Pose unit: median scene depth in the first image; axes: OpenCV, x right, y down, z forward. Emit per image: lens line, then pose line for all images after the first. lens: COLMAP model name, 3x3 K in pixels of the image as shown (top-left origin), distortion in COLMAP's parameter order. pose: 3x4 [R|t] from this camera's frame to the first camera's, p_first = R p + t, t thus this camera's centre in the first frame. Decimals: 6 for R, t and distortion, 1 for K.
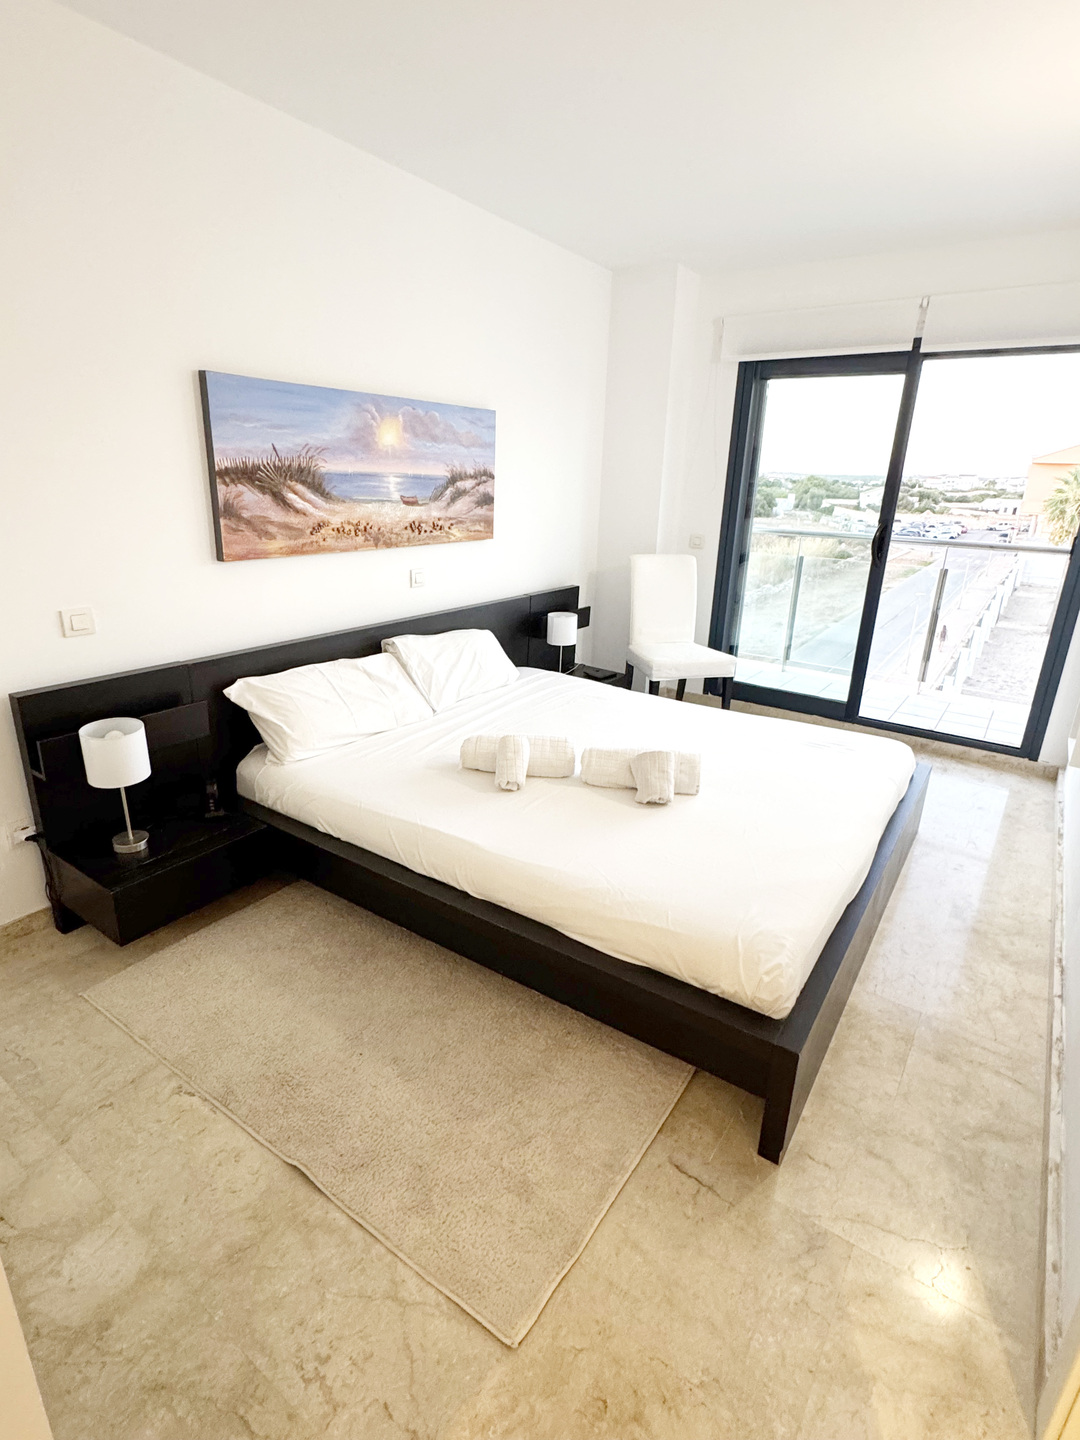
lens RADIAL K [[725.2, 0, 539.0], [0, 725.2, 718.7], [0, 0, 1]] dist [0.015353, 0.000202]
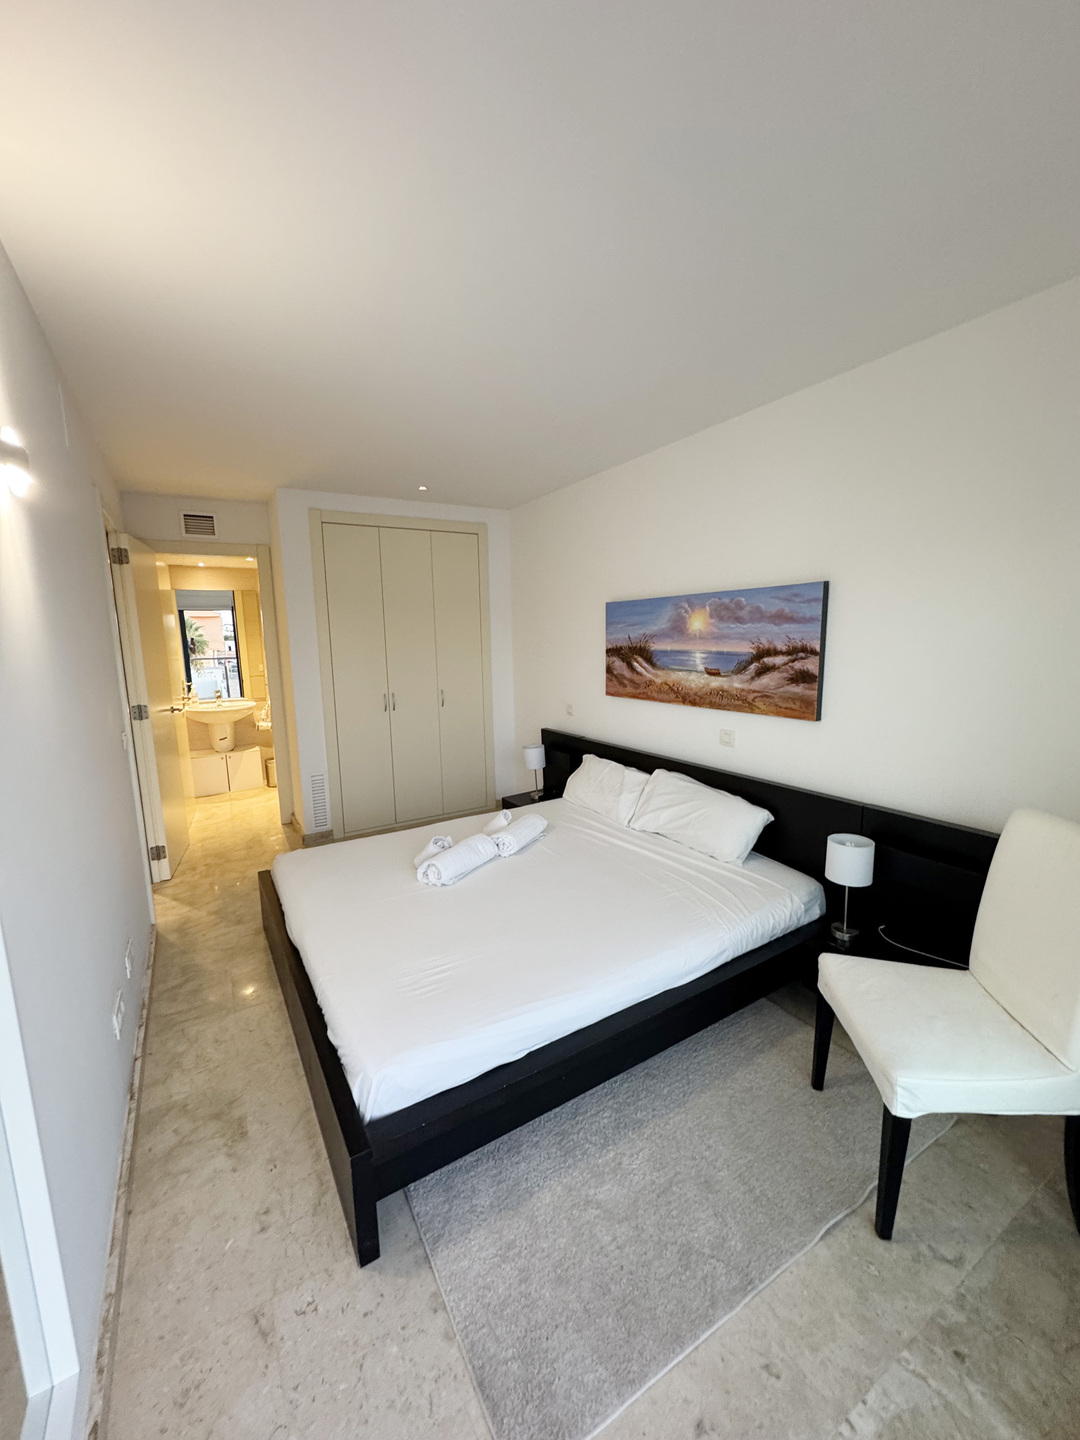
lens RADIAL K [[579.7, 0, 538.4], [0, 579.7, 725.9], [0, 0, 1]] dist [-0.002836, 0.000378]
pose [[-0.412915, 0.110455, -0.904047, 0.840316], [-0.293152, 0.923676, 0.246748, -0.381417], [0.862301, 0.366909, -0.349020, 1.154546]]
